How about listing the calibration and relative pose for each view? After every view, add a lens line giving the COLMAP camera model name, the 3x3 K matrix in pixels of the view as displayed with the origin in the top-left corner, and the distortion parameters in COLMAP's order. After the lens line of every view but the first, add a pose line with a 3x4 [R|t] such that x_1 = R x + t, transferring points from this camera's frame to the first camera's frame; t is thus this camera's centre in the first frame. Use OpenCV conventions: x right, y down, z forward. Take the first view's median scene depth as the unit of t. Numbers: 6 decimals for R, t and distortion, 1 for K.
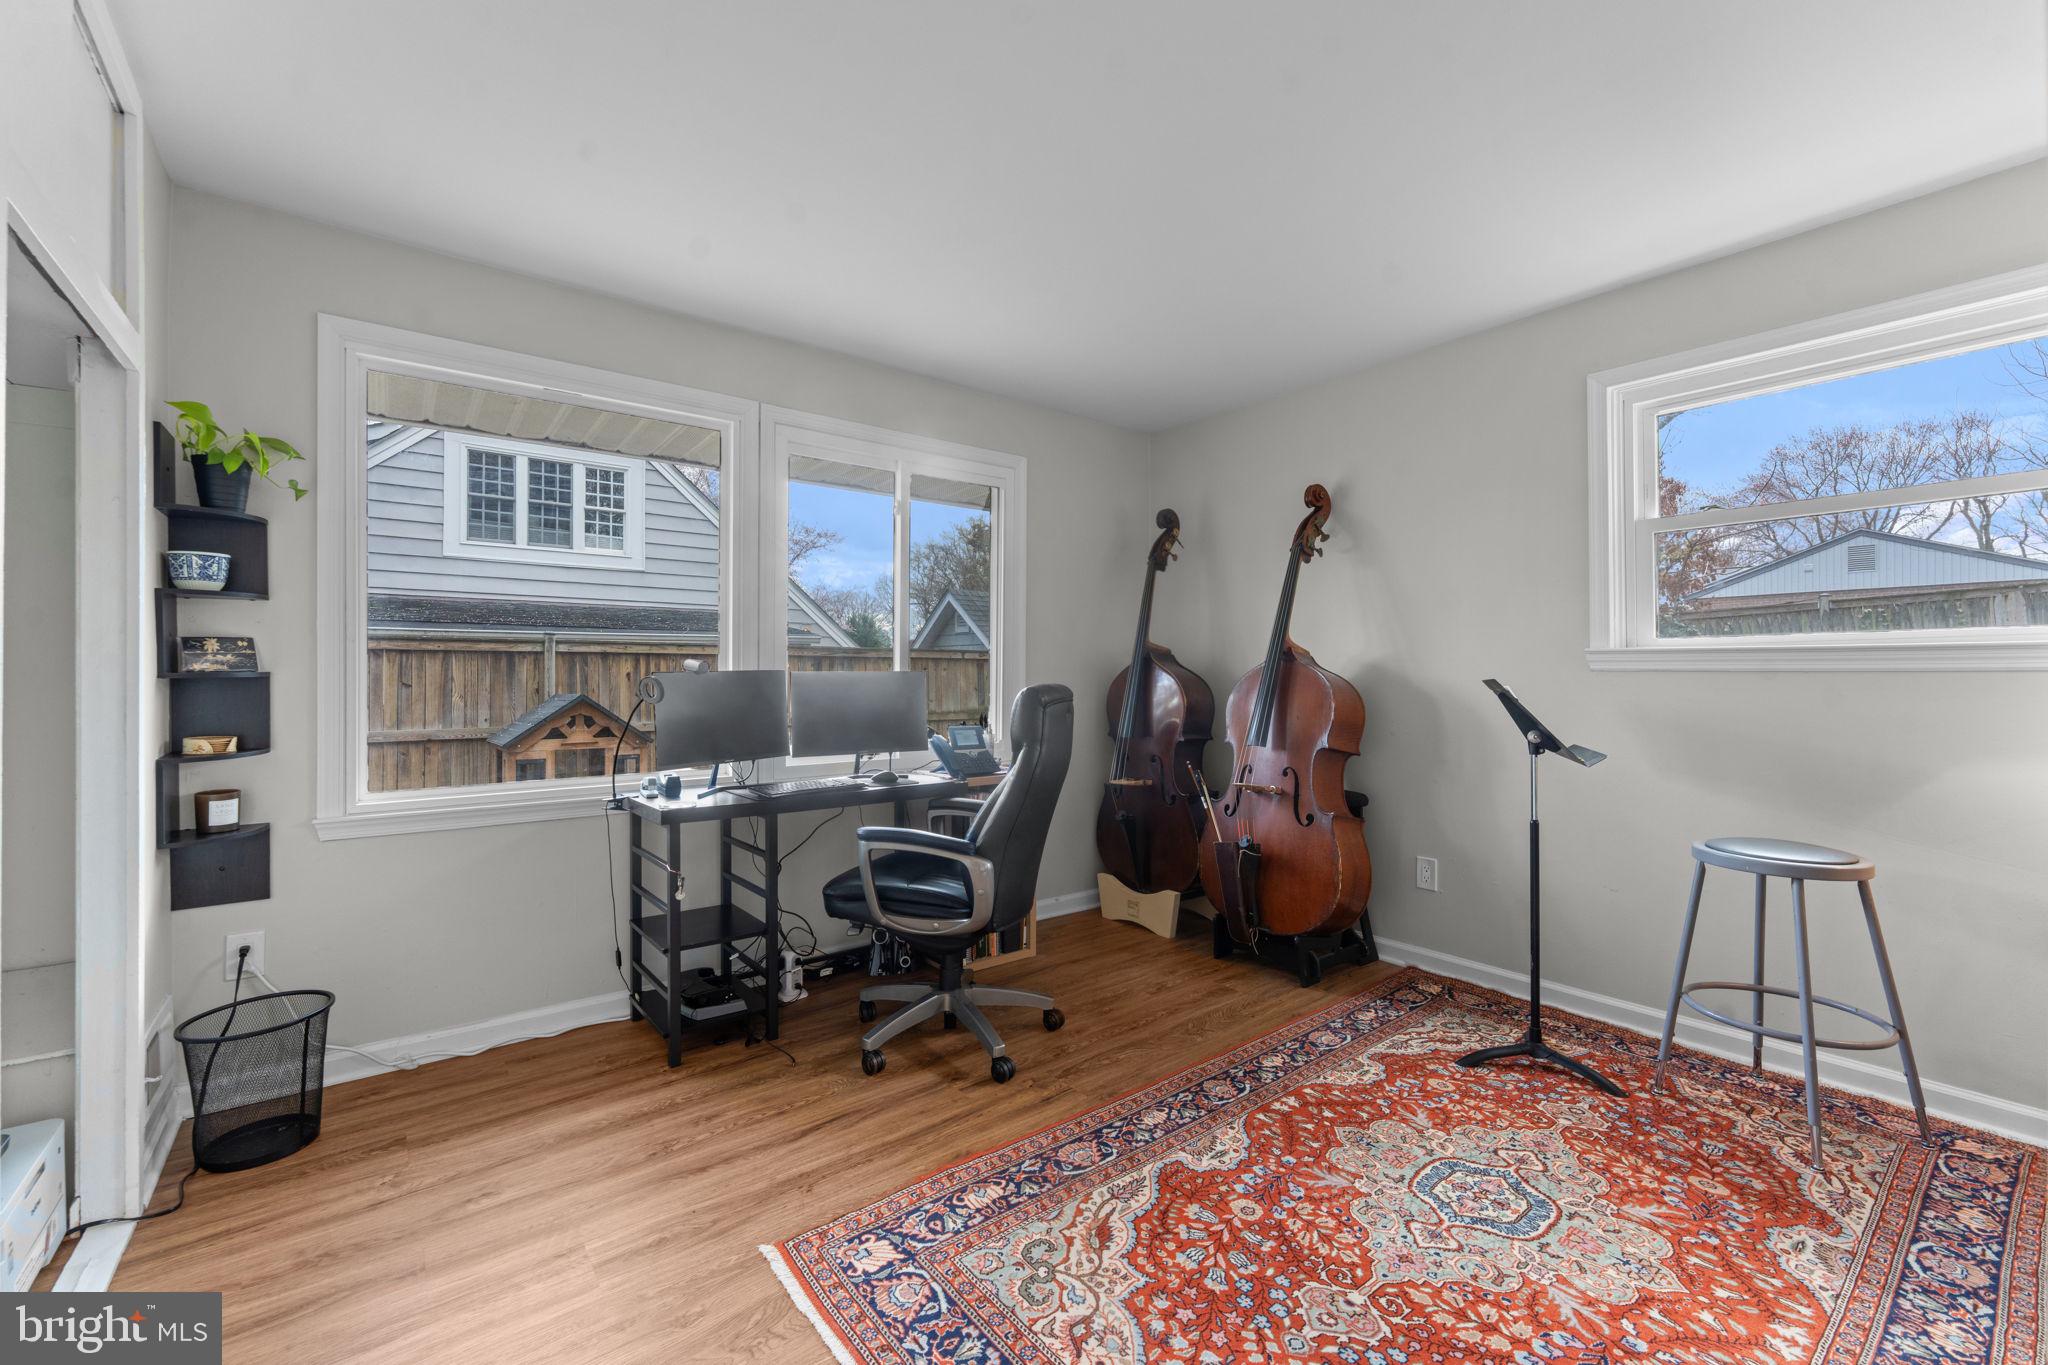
lens RADIAL K [[817.2, 0, 1017.9], [0, 817.2, 679.4], [0, 0, 1]] dist [-0.000229, -0.000516]
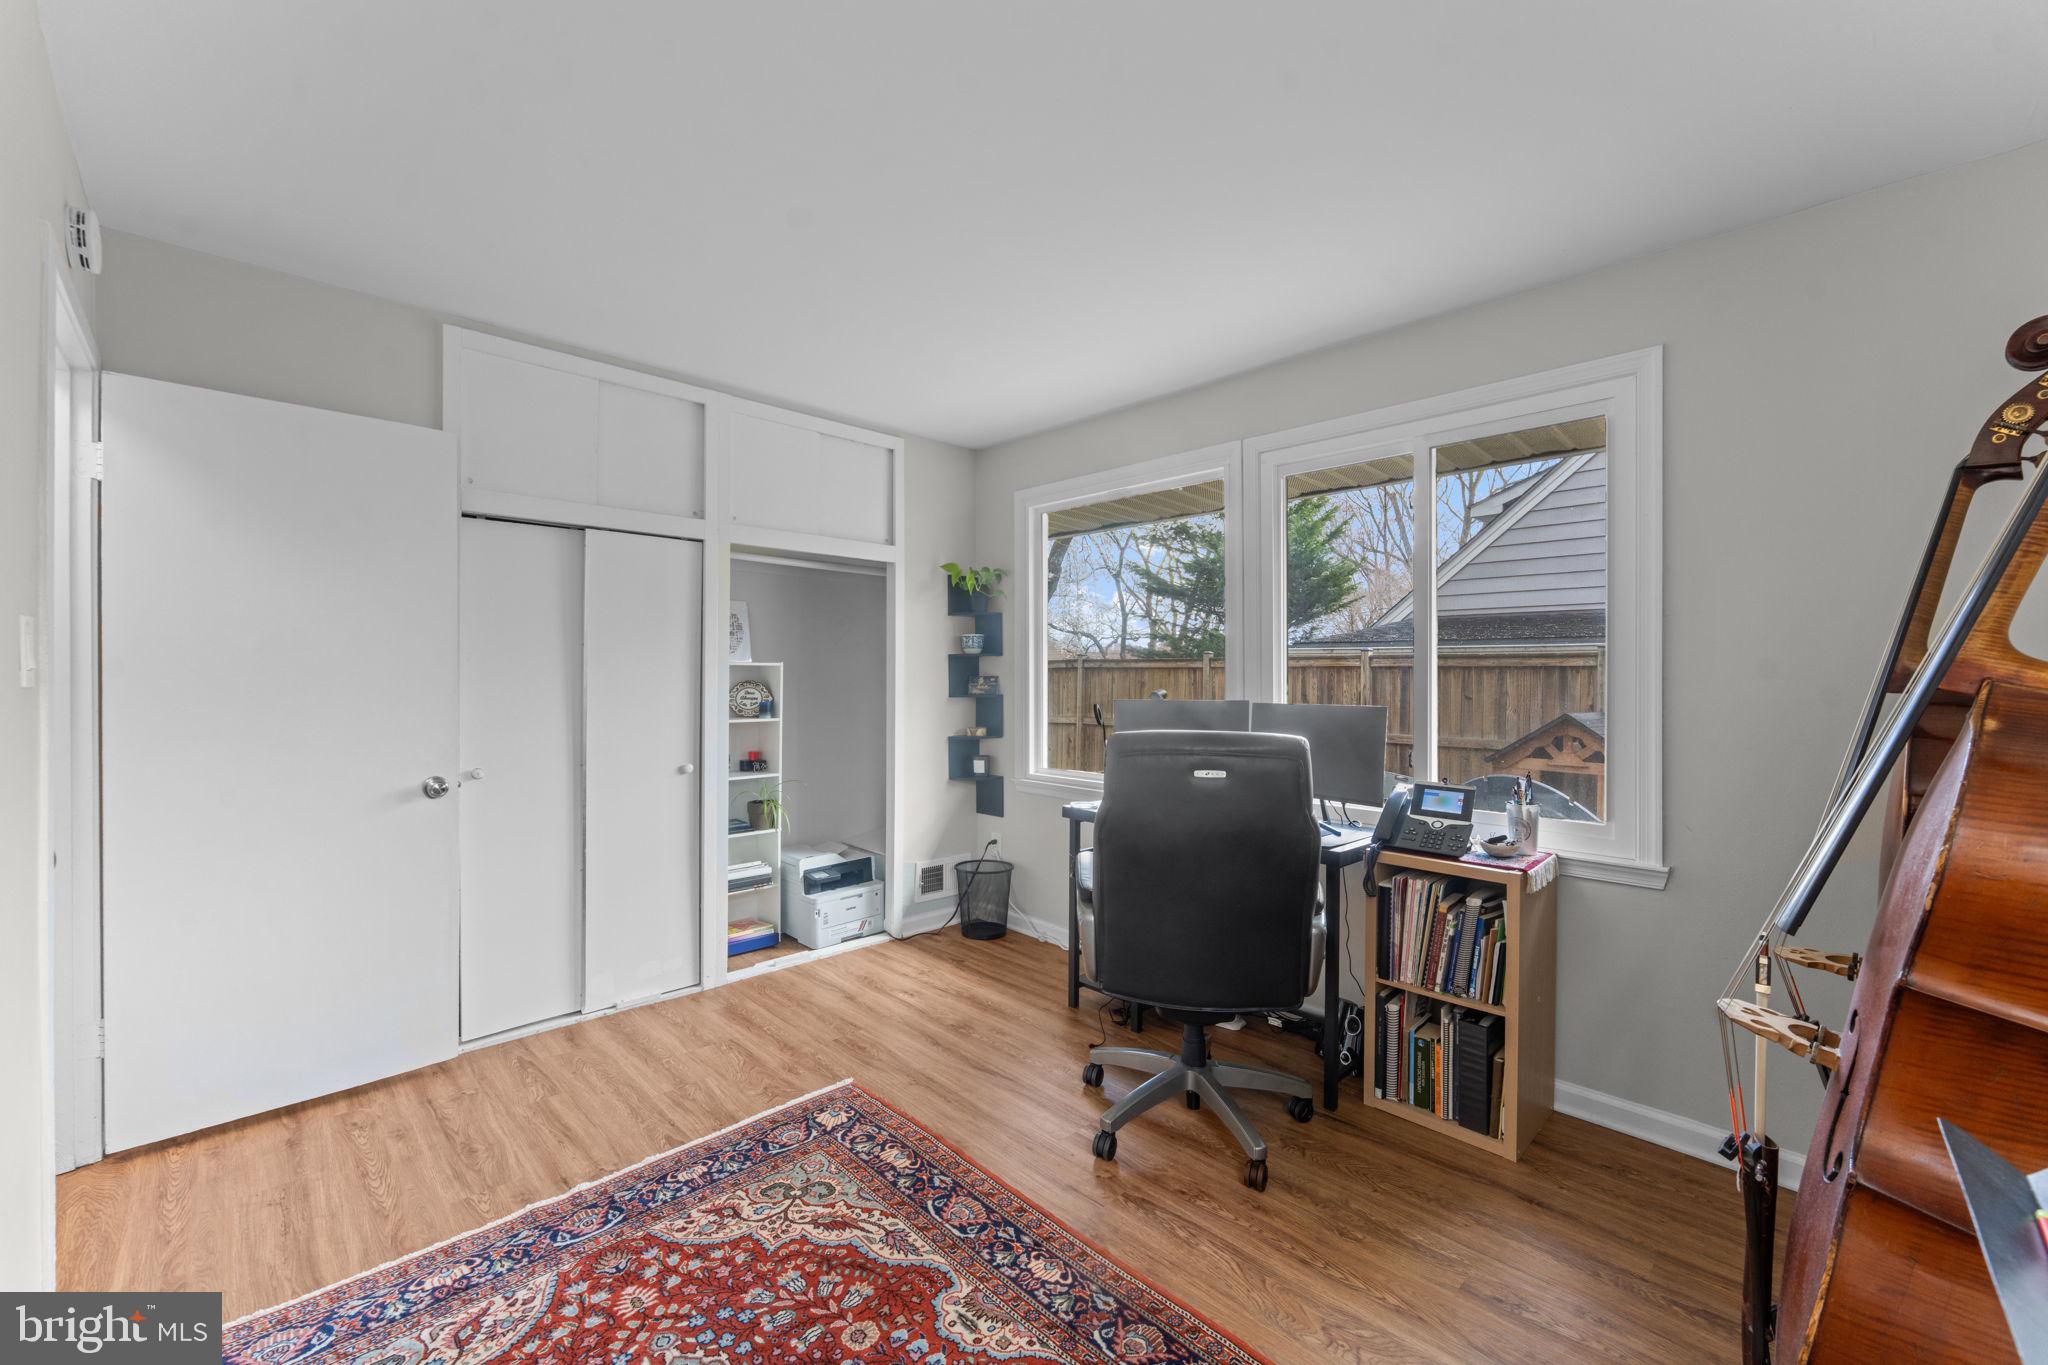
lens RADIAL K [[809.4, 0, 1023.1], [0, 809.4, 678.1], [0, 0, 1]] dist [-0.000721, -0.000114]
pose [[0.123275, 0.004425, -0.992363, 0.301763], [-0.012299, 0.999920, 0.002931, -0.017196], [0.992296, 0.011844, 0.123319, 0.273758]]
